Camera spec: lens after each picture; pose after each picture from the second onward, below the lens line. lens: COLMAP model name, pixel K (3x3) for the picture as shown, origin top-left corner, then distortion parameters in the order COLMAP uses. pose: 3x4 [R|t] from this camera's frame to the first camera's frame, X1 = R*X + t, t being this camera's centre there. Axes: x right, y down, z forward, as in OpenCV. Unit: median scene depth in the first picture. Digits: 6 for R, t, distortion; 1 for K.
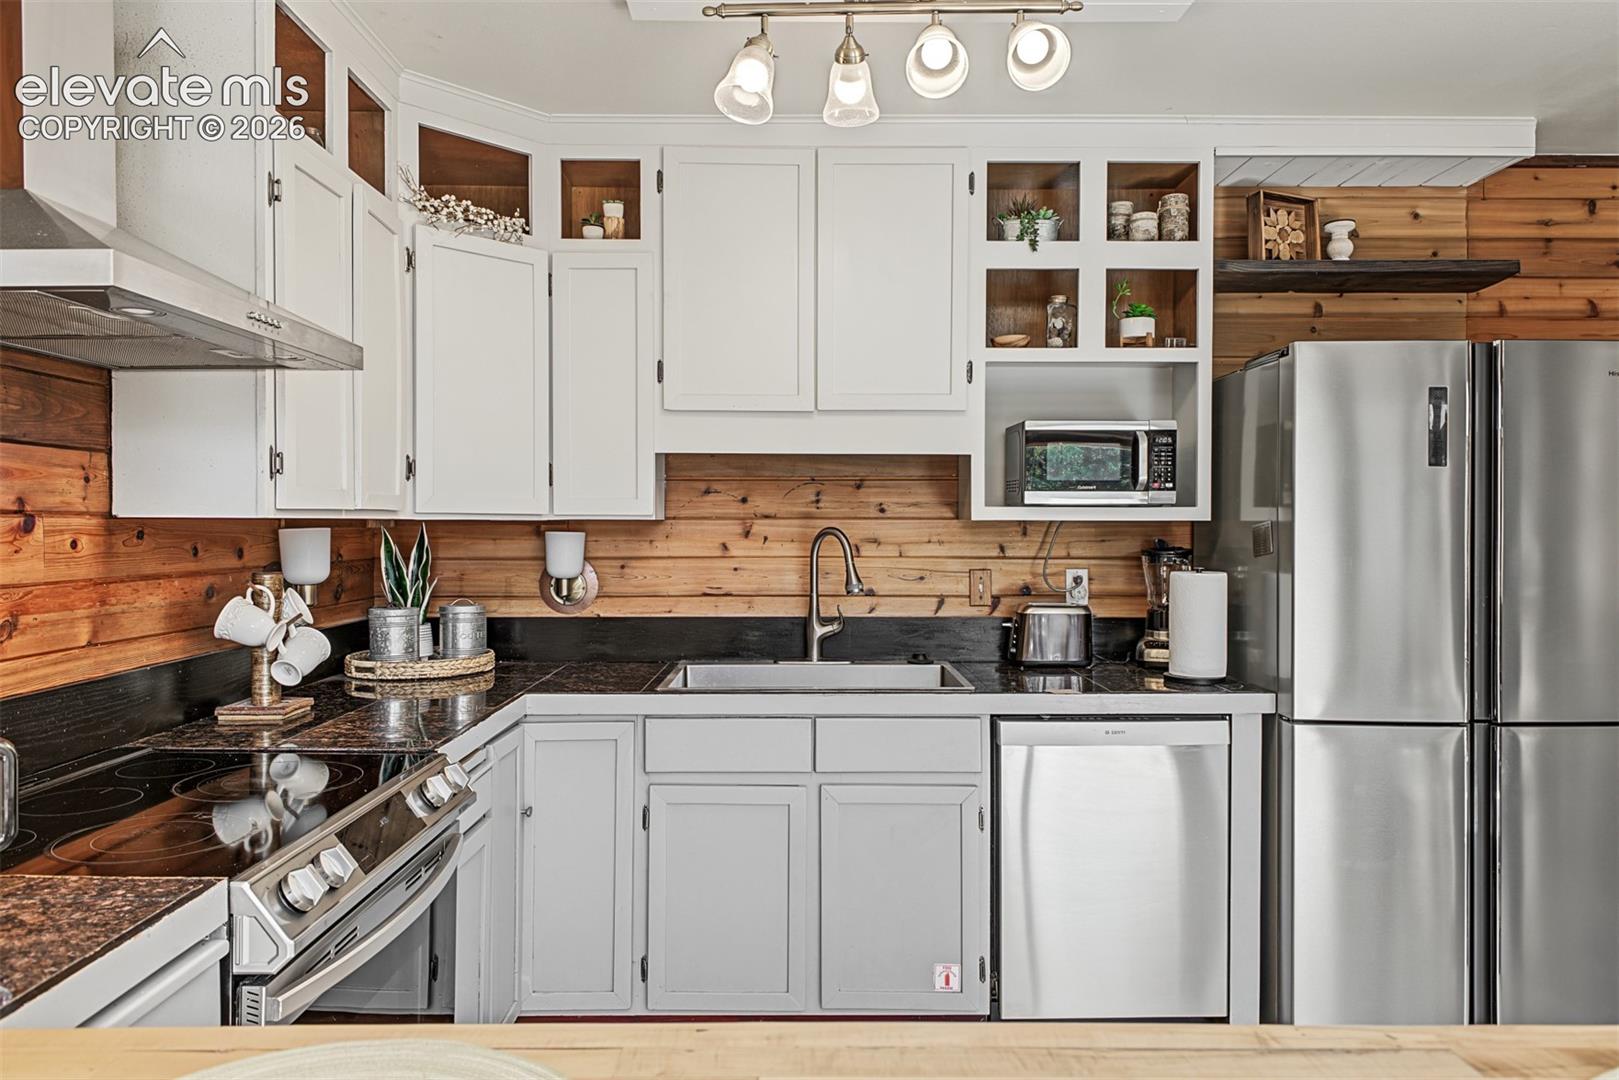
lens RADIAL K [[1087.2, 0, 797.7], [0, 1087.2, 532.0], [0, 0, 1]] dist [0.039627, -0.015918]
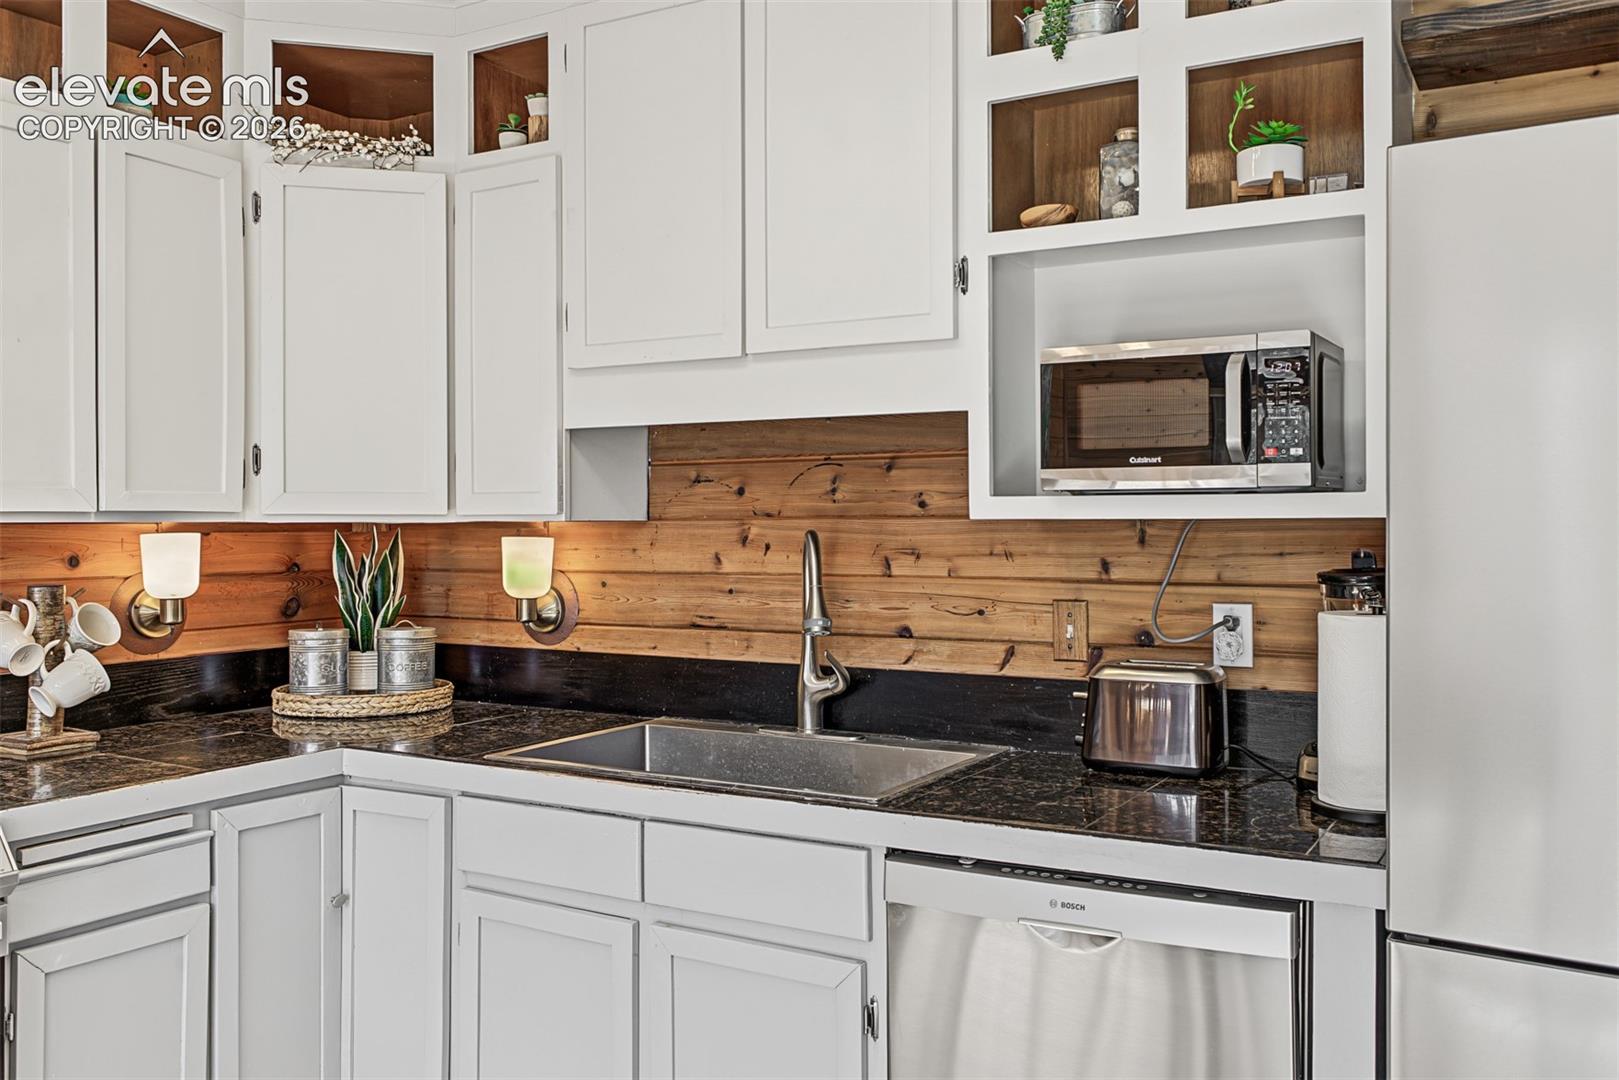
lens RADIAL K [[1337.9, 0, 827.3], [0, 1337.9, 519.1], [0, 0, 1]] dist [-0.004261, 0.010239]
pose [[0.860818, -0.005676, -0.508881, 0.470935], [0.000409, 0.999945, -0.010461, -0.003121], [0.508912, 0.008797, 0.860774, 0.319361]]
